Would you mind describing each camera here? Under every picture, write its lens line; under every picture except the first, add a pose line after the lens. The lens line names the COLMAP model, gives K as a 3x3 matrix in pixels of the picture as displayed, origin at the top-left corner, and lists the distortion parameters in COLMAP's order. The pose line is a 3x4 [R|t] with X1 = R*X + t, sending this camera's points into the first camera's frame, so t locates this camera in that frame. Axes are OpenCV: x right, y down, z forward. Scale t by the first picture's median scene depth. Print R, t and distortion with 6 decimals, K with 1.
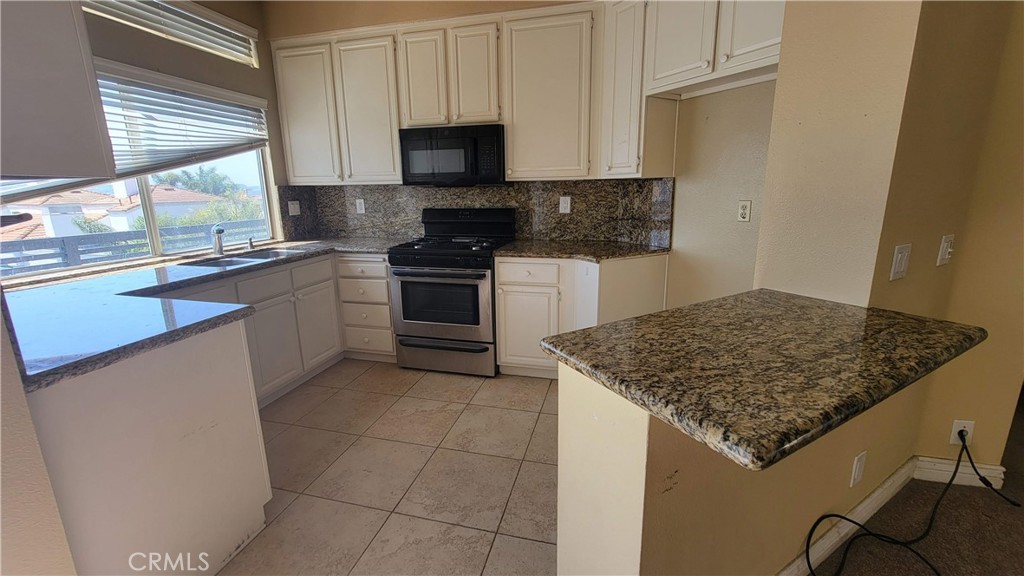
lens RADIAL K [[419.6, 0, 509.4], [0, 419.6, 284.7], [0, 0, 1]] dist [-0.002540, 0.001223]
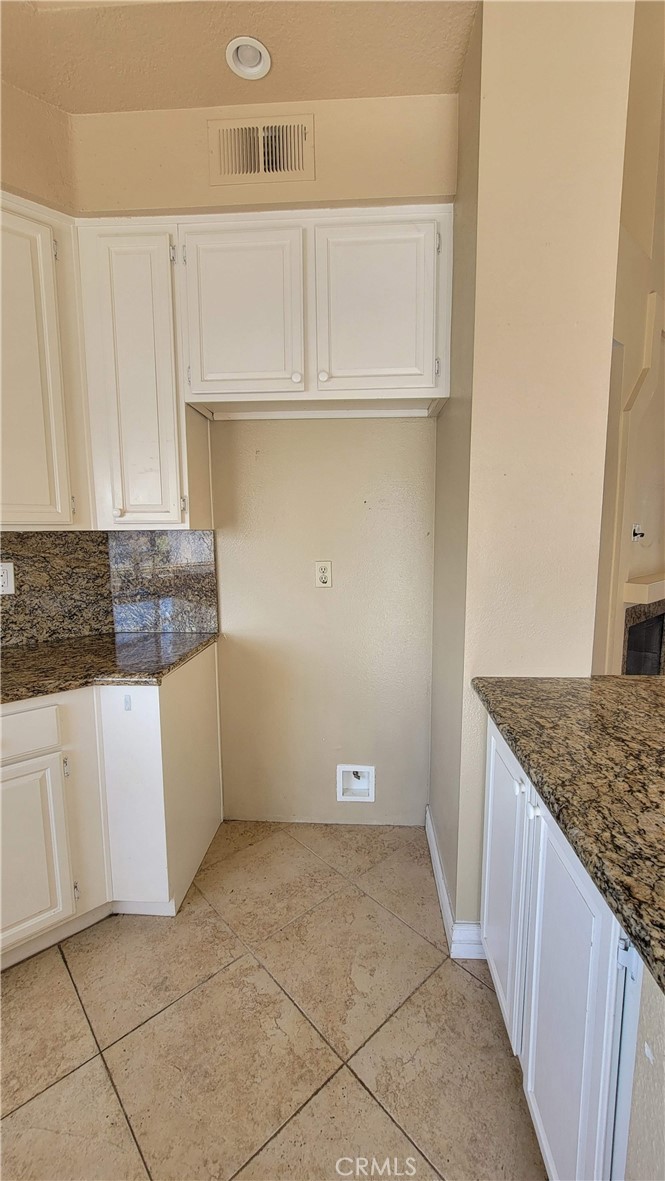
lens RADIAL K [[485.2, 0, 331.9], [0, 485.2, 588.8], [0, 0, 1]] dist [-0.004214, 0.000972]
pose [[0.544345, -0.089868, 0.834033, -0.165554], [0.186155, 0.982396, -0.015643, -0.112559], [-0.817945, 0.163775, 0.551492, 0.420006]]
